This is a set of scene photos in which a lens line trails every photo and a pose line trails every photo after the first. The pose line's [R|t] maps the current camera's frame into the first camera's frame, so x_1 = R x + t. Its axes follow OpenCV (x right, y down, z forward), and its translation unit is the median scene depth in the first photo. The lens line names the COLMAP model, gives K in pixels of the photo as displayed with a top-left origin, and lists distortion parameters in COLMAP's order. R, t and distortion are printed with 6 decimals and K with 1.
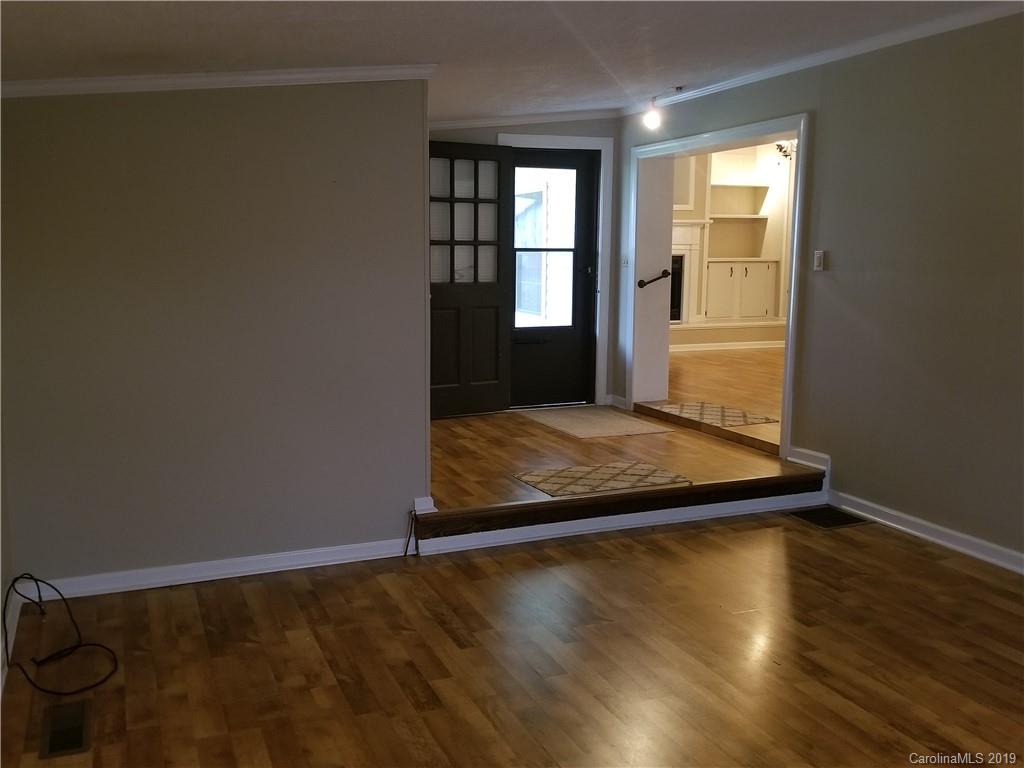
lens RADIAL K [[918.6, 0, 512.9], [0, 918.6, 378.5], [0, 0, 1]] dist [0.096894, -0.163029]
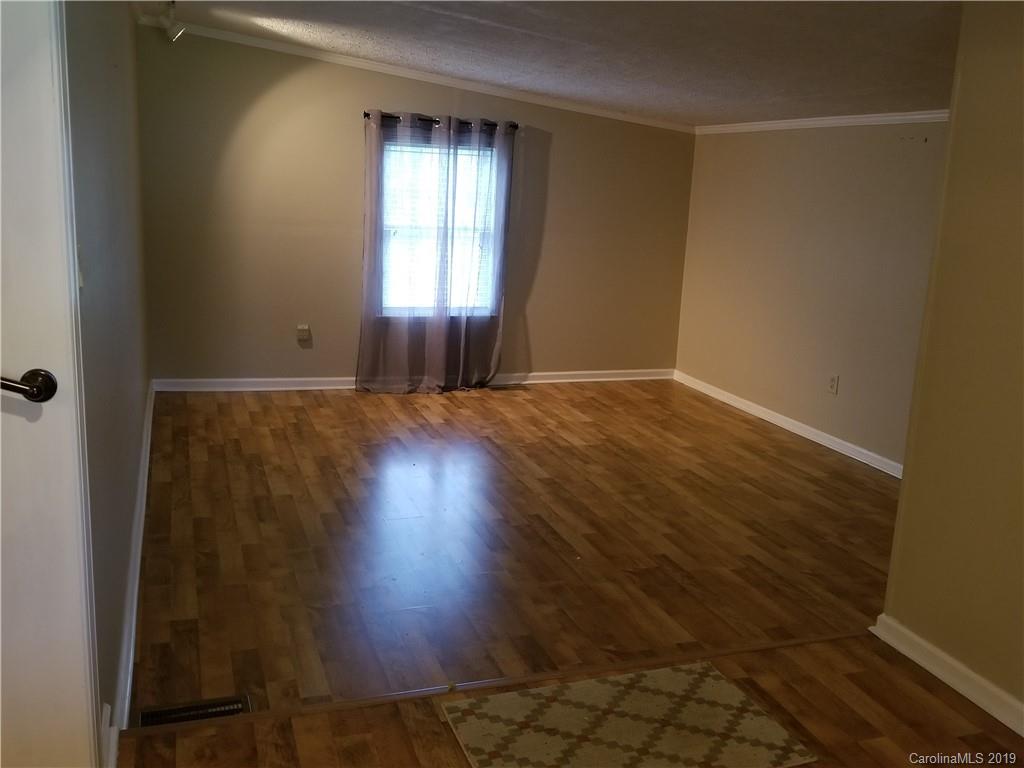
lens RADIAL K [[918.6, 0, 513.2], [0, 918.6, 382.5], [0, 0, 1]] dist [0.096894, -0.163029]
pose [[-0.997027, -0.057100, 0.051728, 0.170417], [-0.035039, 0.933976, 0.355613, -0.287965], [-0.068619, 0.352743, -0.933201, 1.728858]]
